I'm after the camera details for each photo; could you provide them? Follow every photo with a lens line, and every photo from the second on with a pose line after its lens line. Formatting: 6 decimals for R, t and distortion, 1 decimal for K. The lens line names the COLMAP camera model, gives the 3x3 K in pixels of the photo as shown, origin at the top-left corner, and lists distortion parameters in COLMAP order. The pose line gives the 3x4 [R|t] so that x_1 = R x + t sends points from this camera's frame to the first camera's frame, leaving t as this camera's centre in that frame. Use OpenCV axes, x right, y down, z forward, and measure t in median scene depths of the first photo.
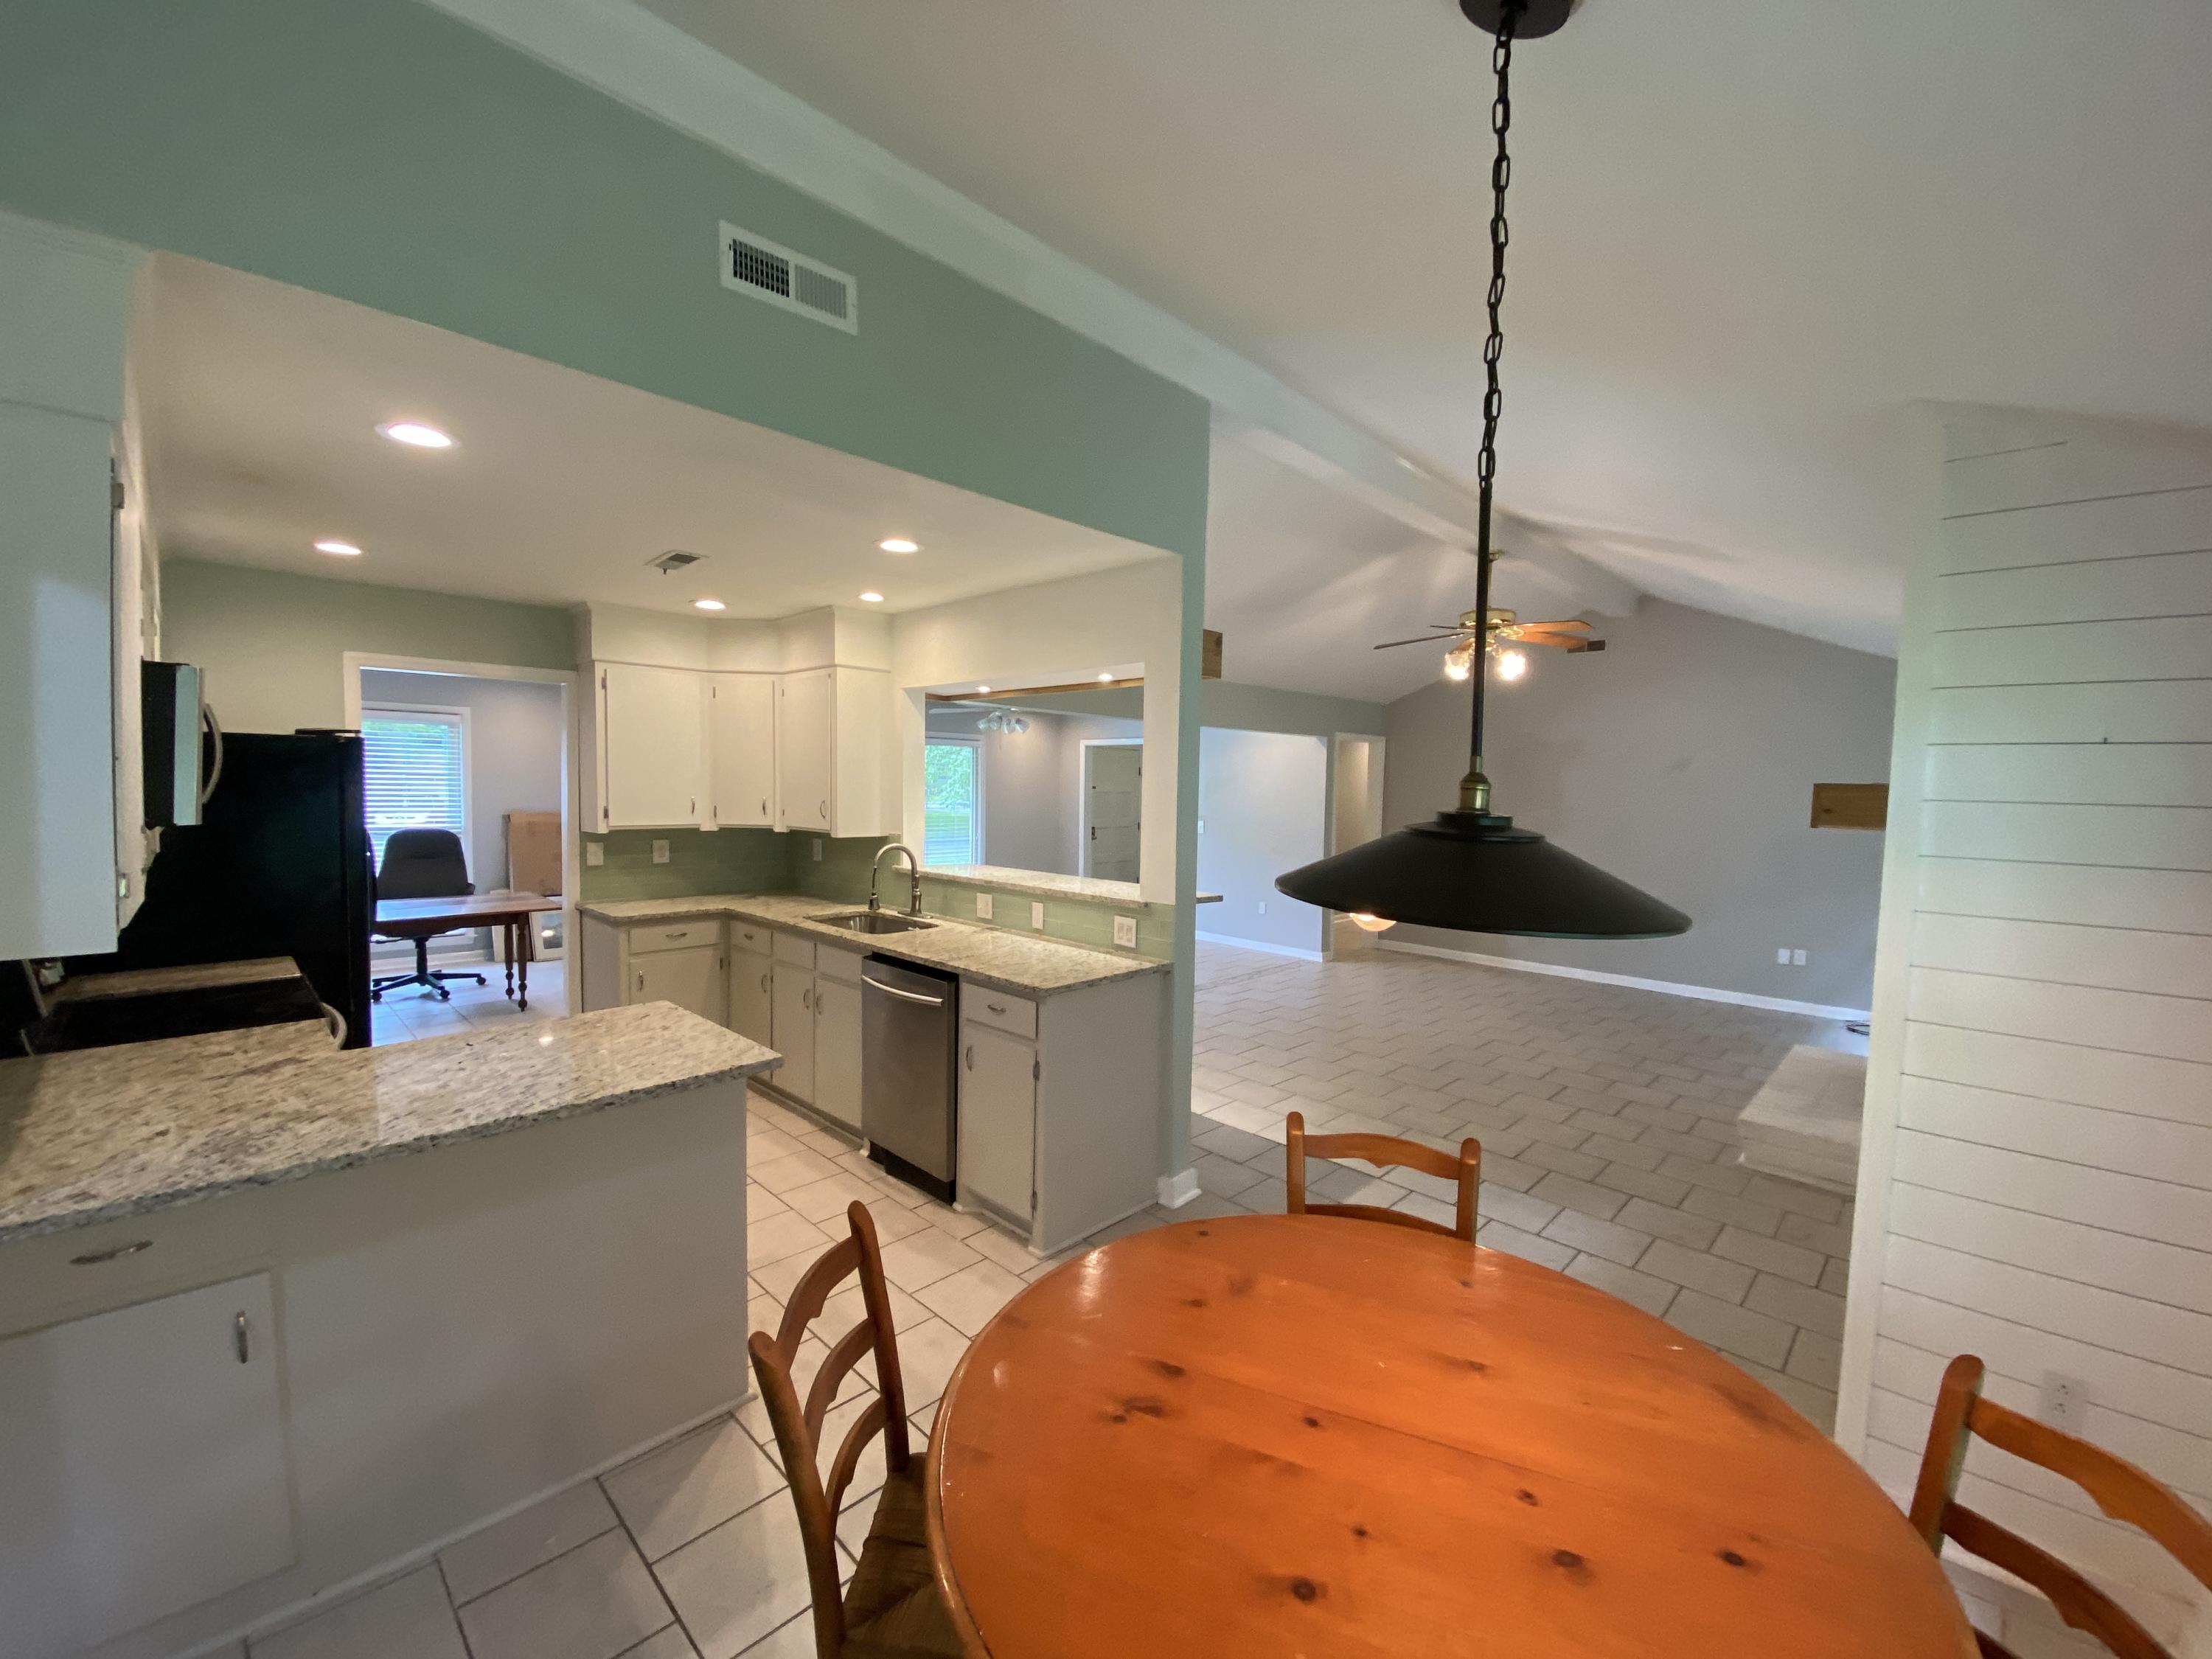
lens RADIAL K [[892.7, 0, 1110.5], [0, 892.7, 831.0], [0, 0, 1]] dist [0.008090, -0.014391]
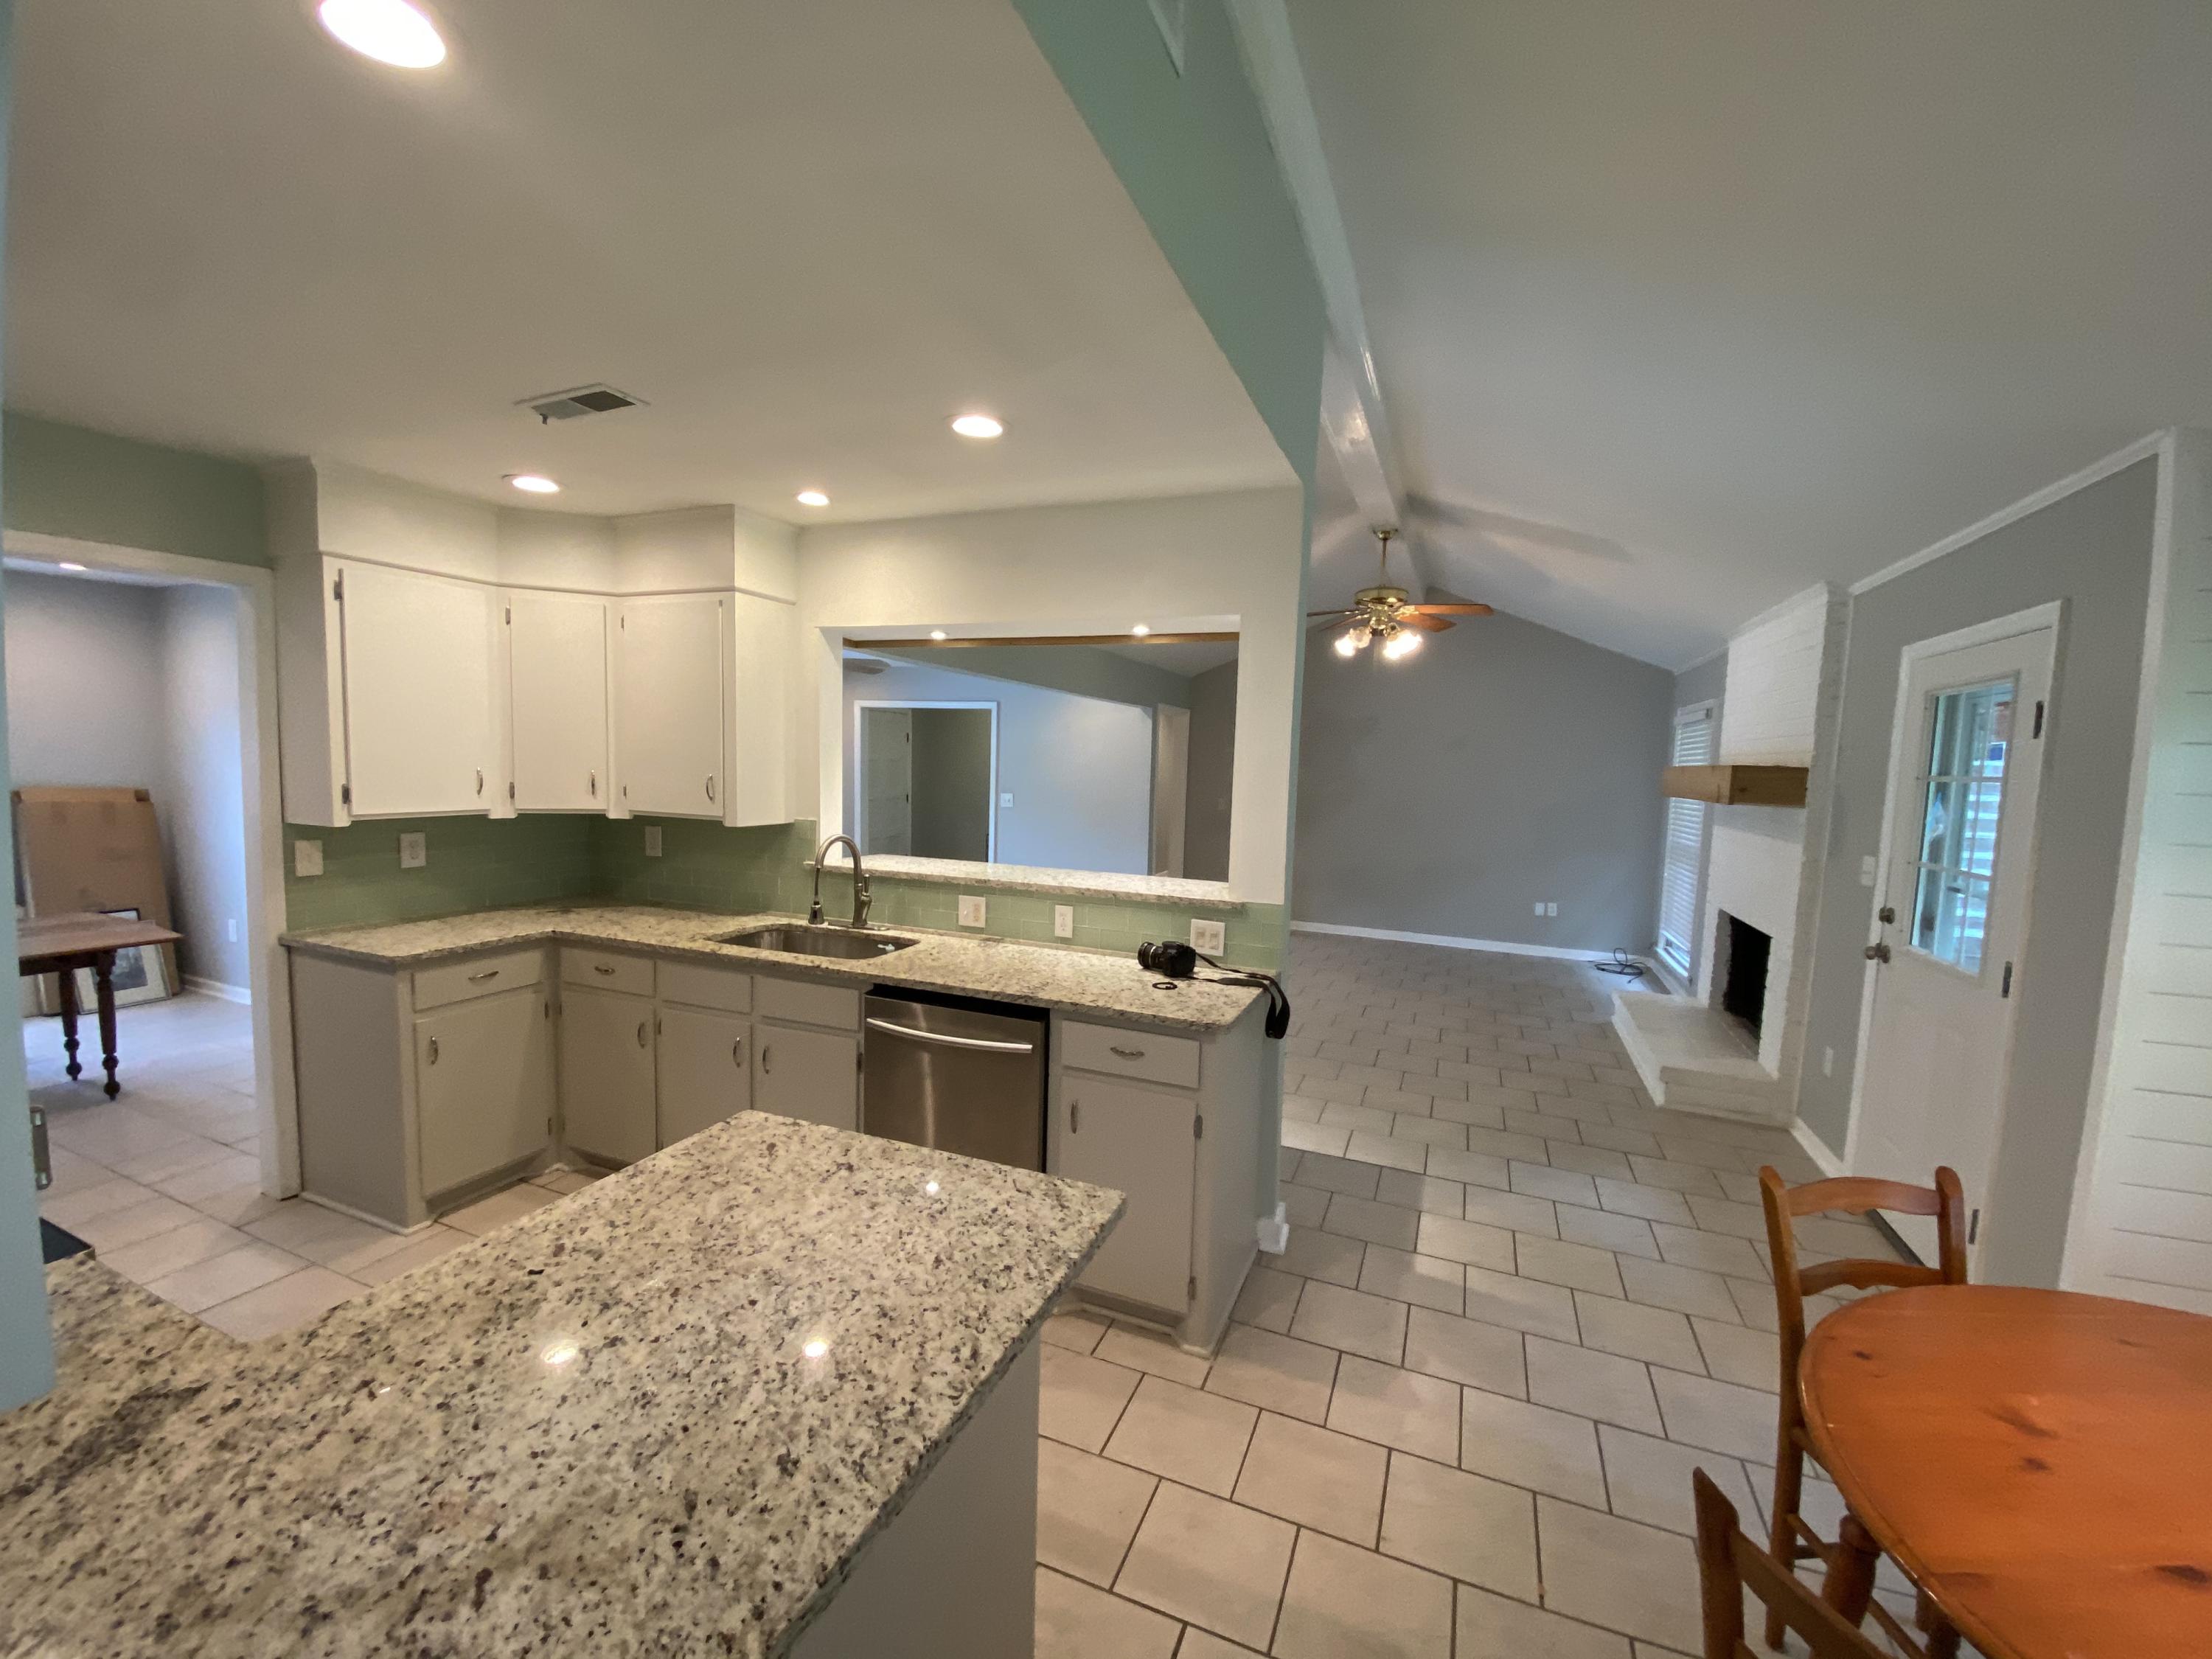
lens RADIAL K [[892.7, 0, 1105.4], [0, 892.7, 833.4], [0, 0, 1]] dist [0.008090, -0.014391]
pose [[0.928555, -0.021455, 0.370575, -0.301586], [0.006194, 0.999085, 0.042322, -0.016501], [-0.371144, -0.037003, 0.927838, 0.207081]]
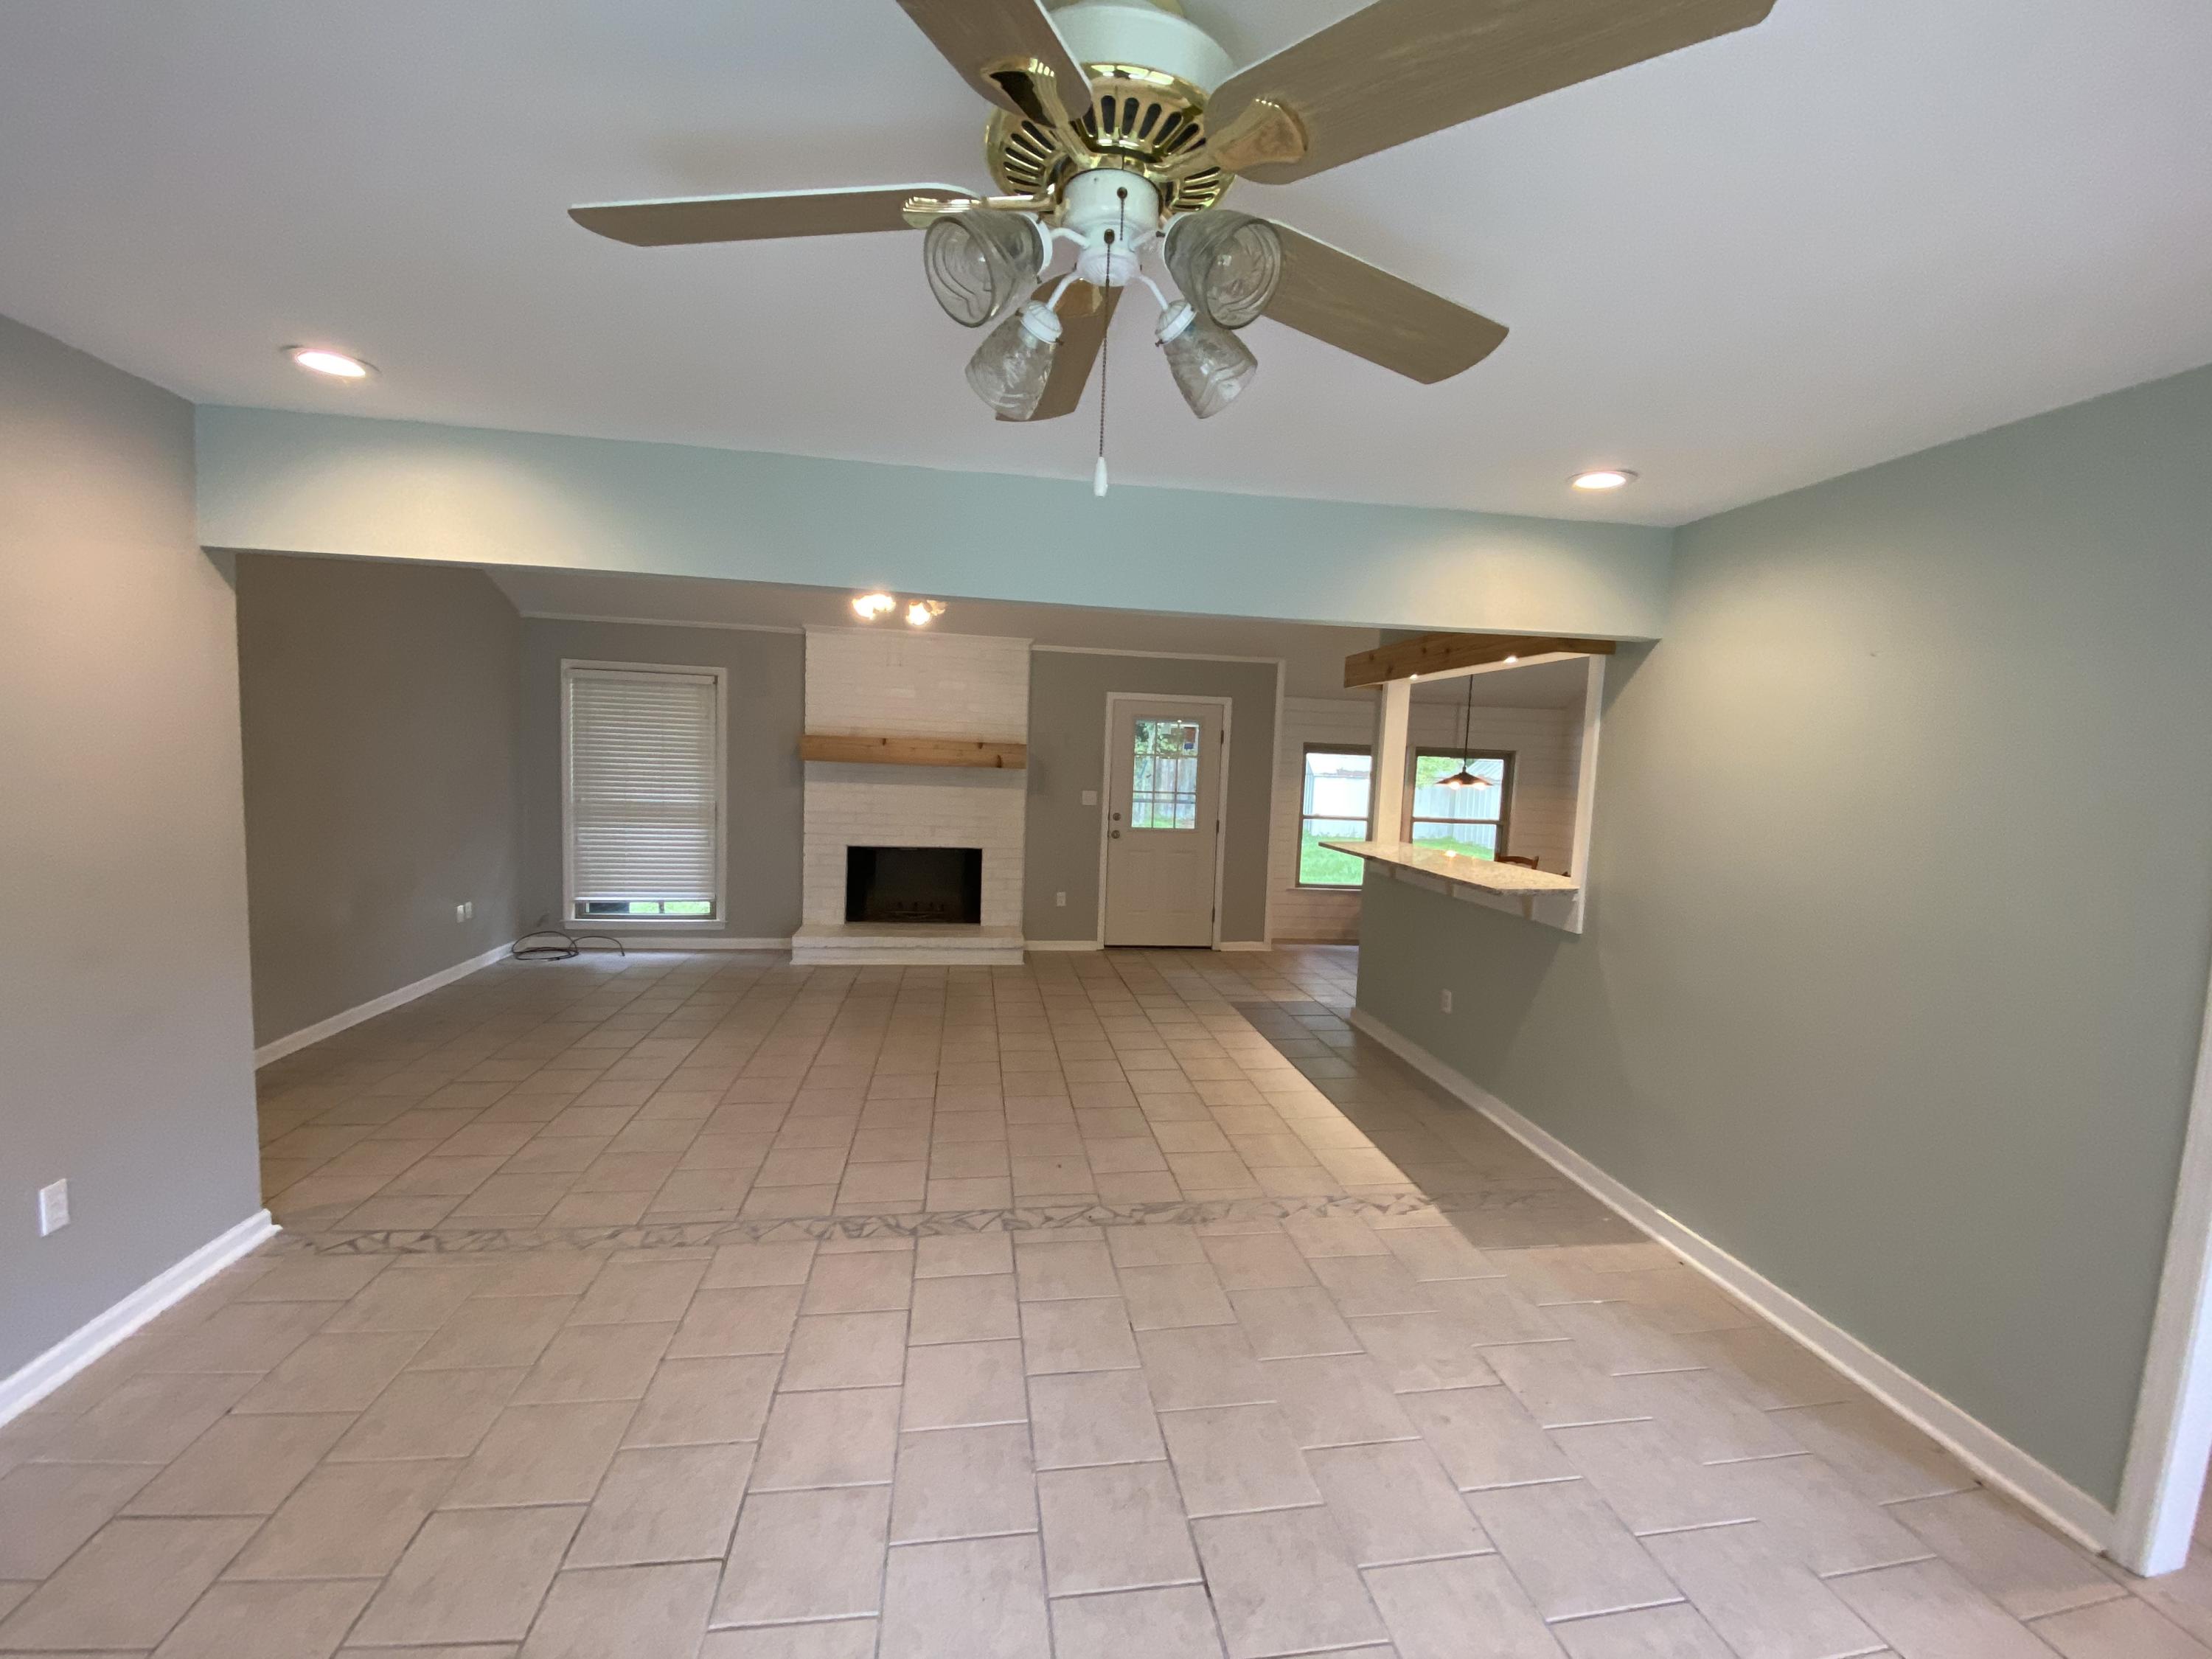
lens RADIAL K [[892.7, 0, 1098.2], [0, 892.7, 837.8], [0, 0, 1]] dist [0.008090, -0.014391]
pose [[-0.785769, -0.103548, 0.609791, -0.384998], [-0.020683, 0.989734, 0.141414, -0.103005], [-0.618174, 0.098506, -0.779844, 1.947181]]
